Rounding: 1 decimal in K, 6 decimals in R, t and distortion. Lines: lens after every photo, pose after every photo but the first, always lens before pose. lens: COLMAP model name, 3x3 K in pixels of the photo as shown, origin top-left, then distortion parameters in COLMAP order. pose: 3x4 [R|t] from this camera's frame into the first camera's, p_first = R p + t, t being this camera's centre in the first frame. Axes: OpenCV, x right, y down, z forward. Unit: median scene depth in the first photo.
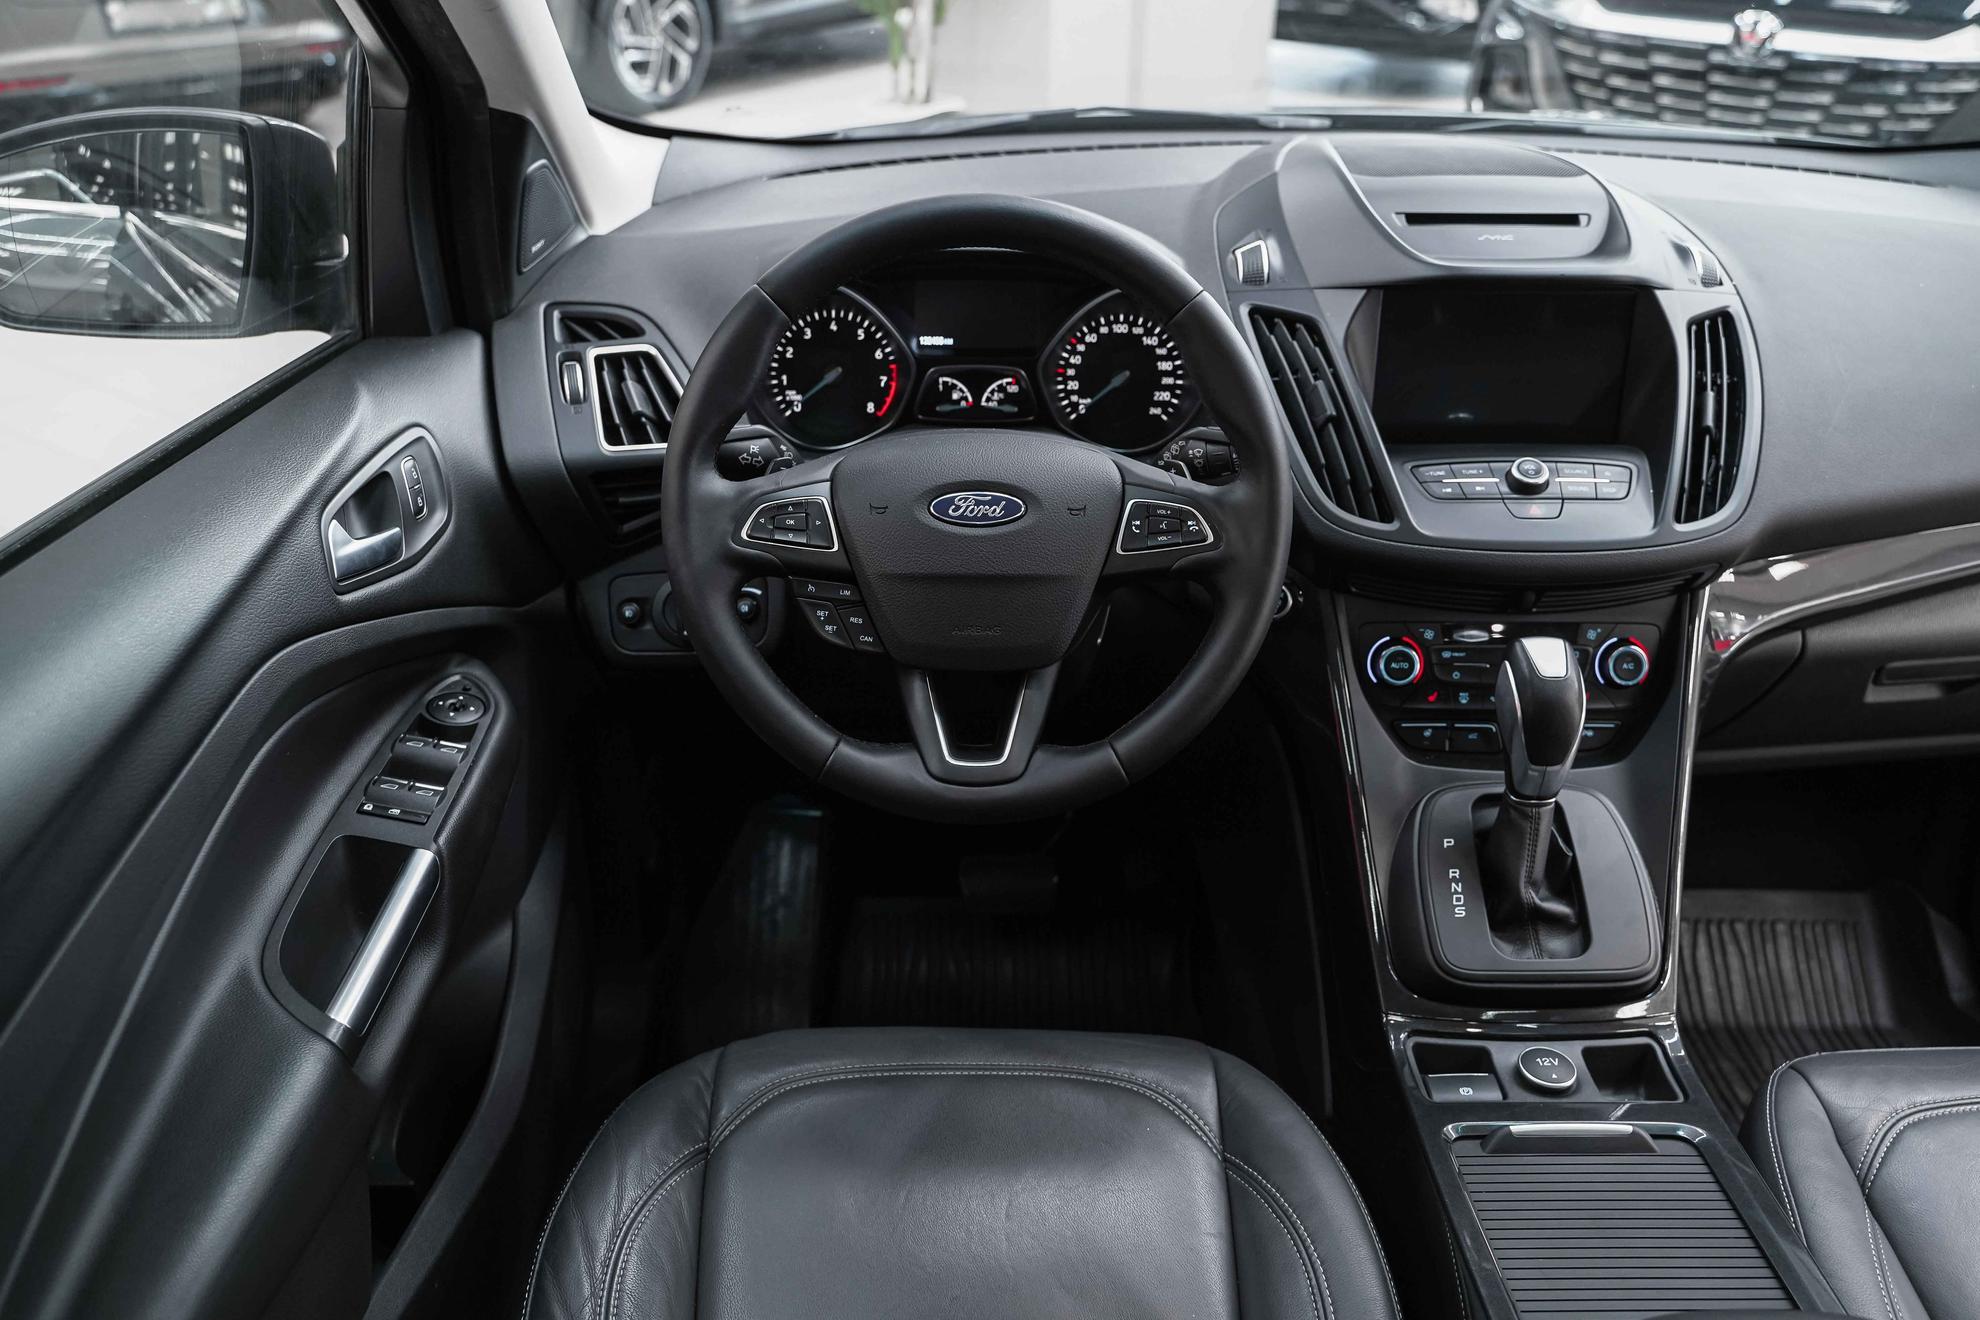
lens RADIAL K [[1574.8, 0, 1007.7], [0, 1574.8, 654.3], [0, 0, 1]] dist [-0.009327, 0.004413]
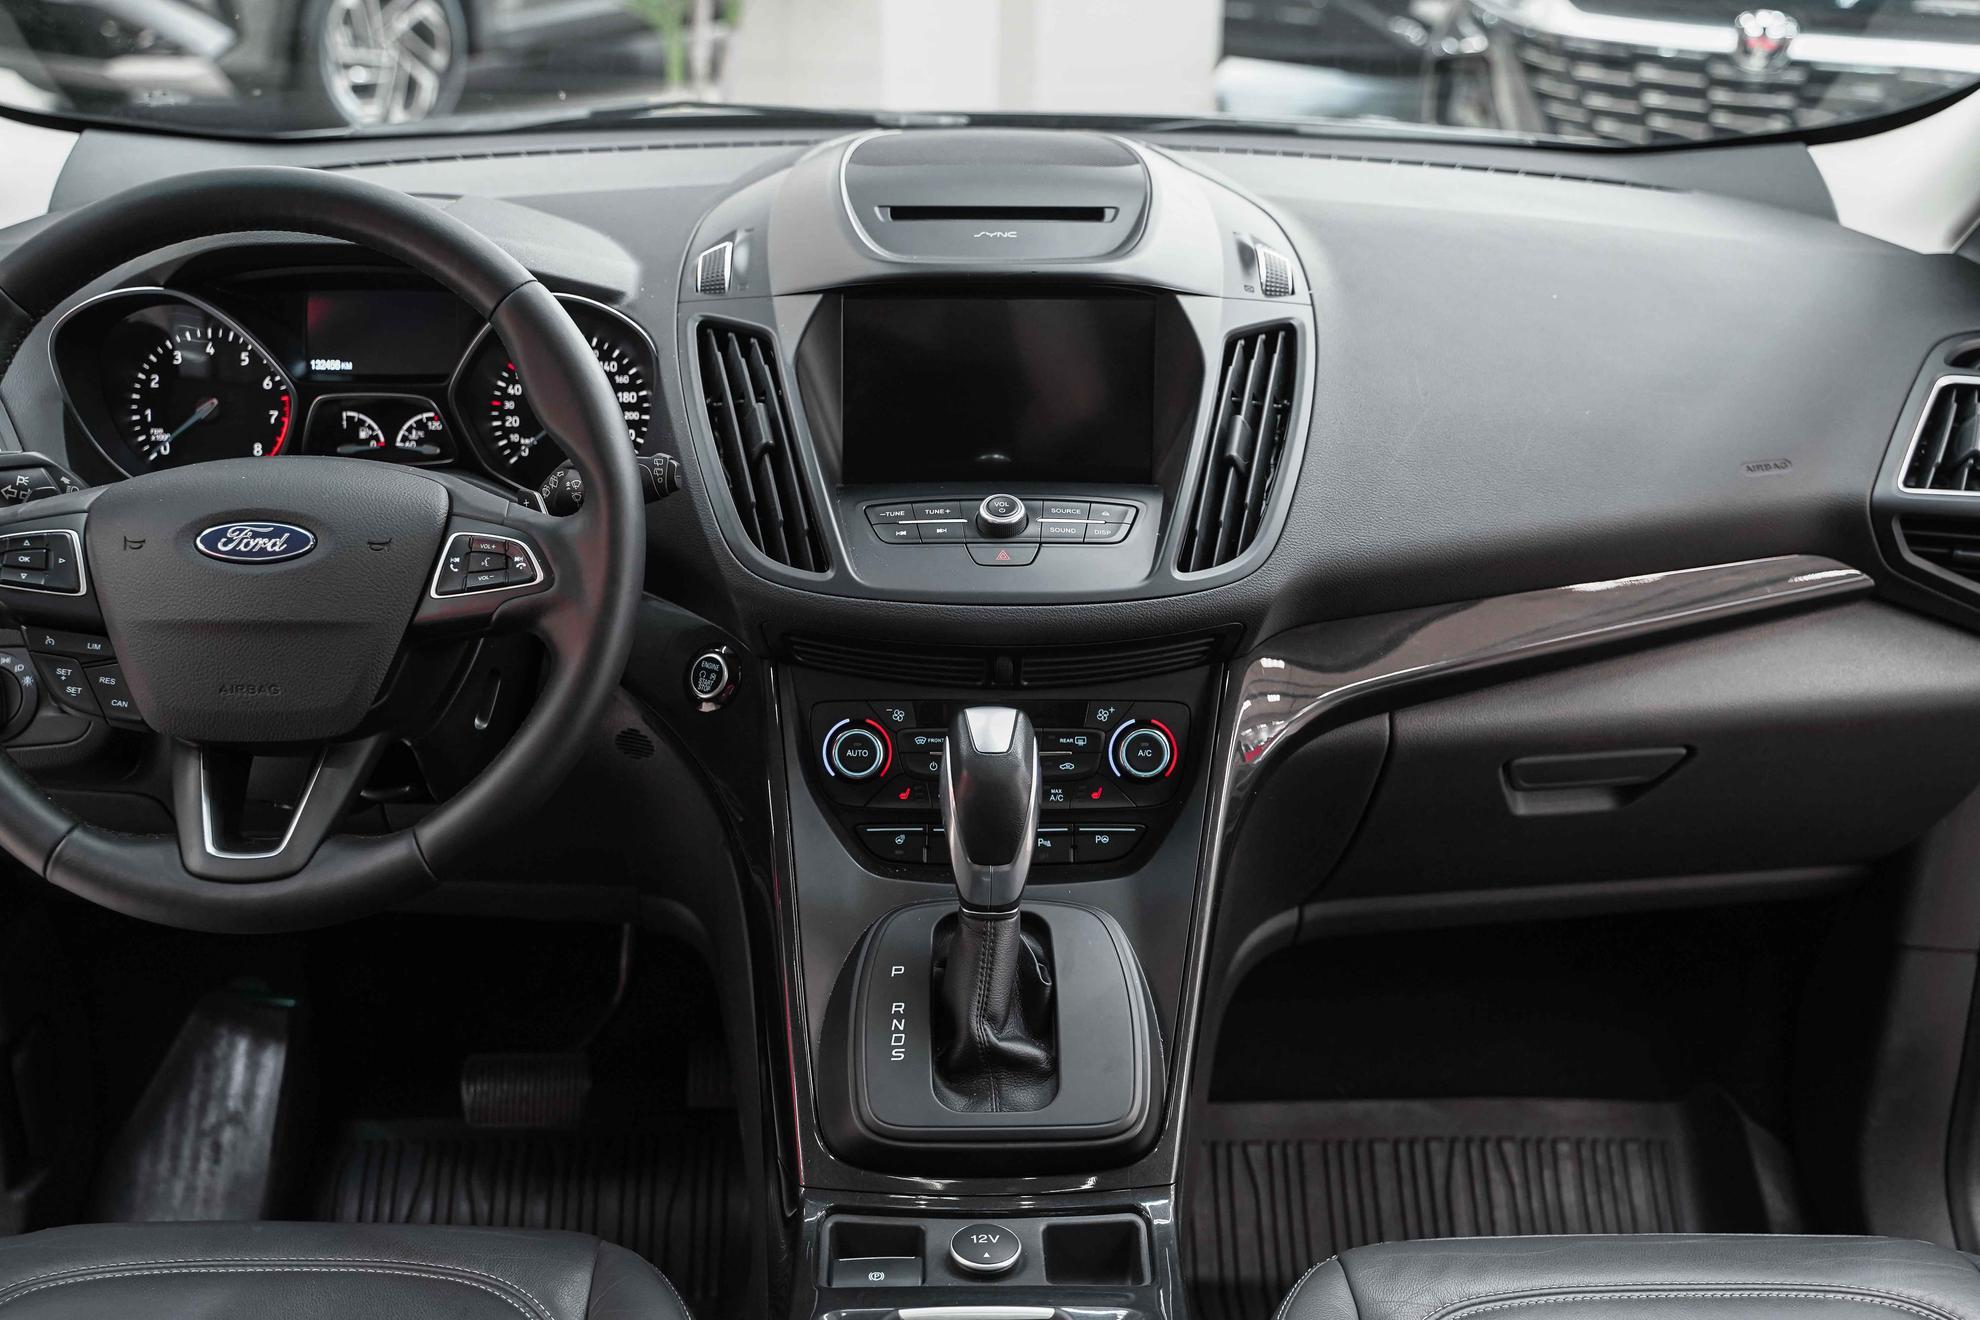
lens RADIAL K [[2211.8, 0, 990.0], [0, 2211.8, 660.0], [0, 0, 1]] dist [0.002344, 0.000006]
pose [[0.999810, -0.003329, 0.019226, 0.281445], [0.005414, 0.993978, -0.109446, 0.079498], [-0.018746, 0.109529, 0.993807, -0.116620]]
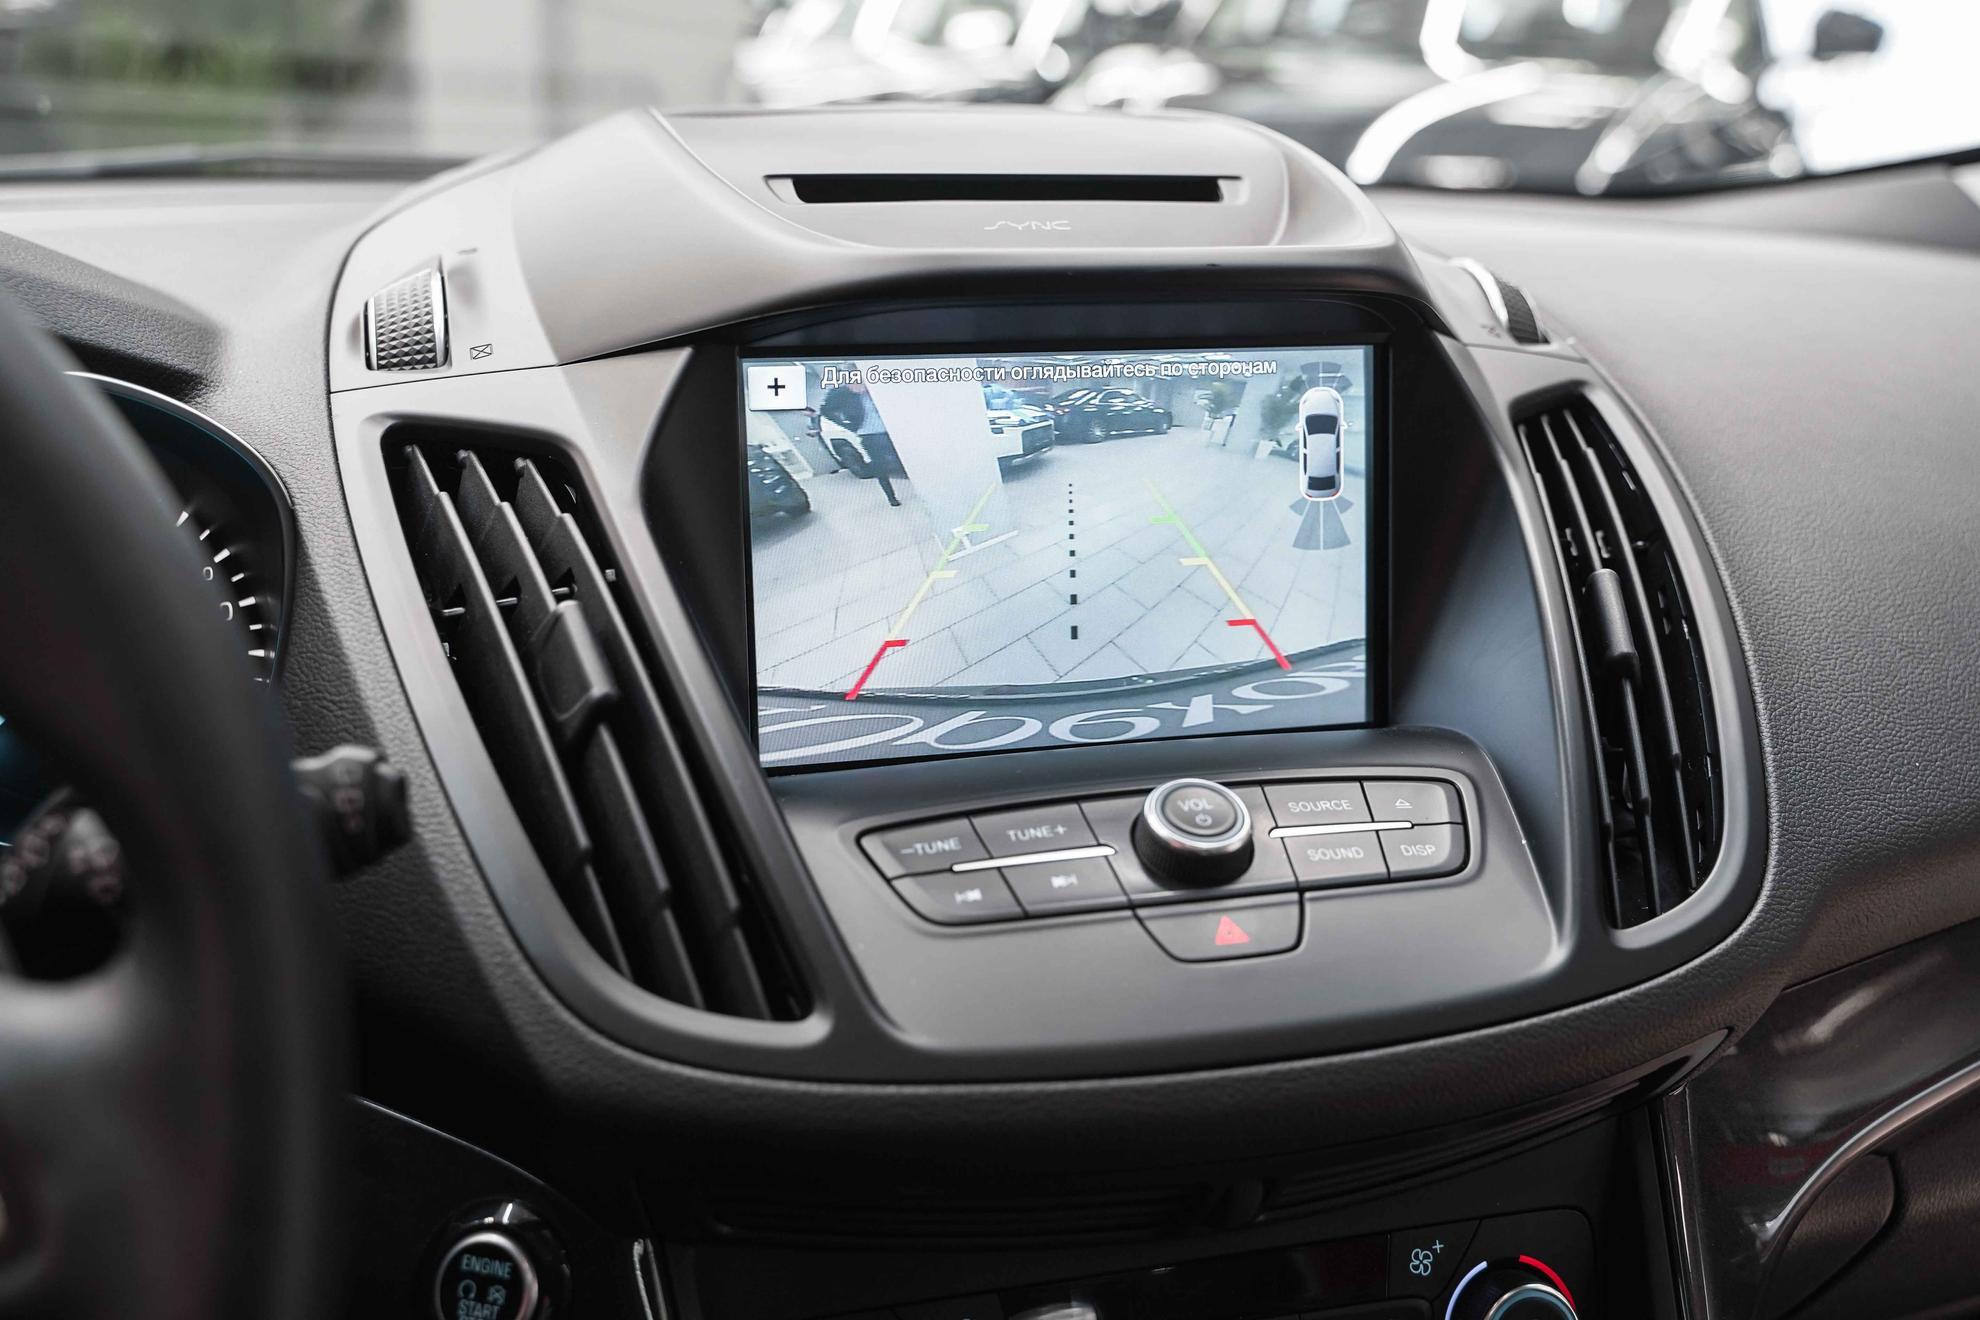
lens RADIAL K [[1960.8, 0, 990.0], [0, 1960.8, 660.0], [0, 0, 1]] dist [0.011226, 0.004169]
pose [[0.965820, -0.066298, 0.250592, 0.171351], [0.114449, 0.976473, -0.182761, -0.071641], [-0.232580, 0.205194, 0.950685, 0.557637]]
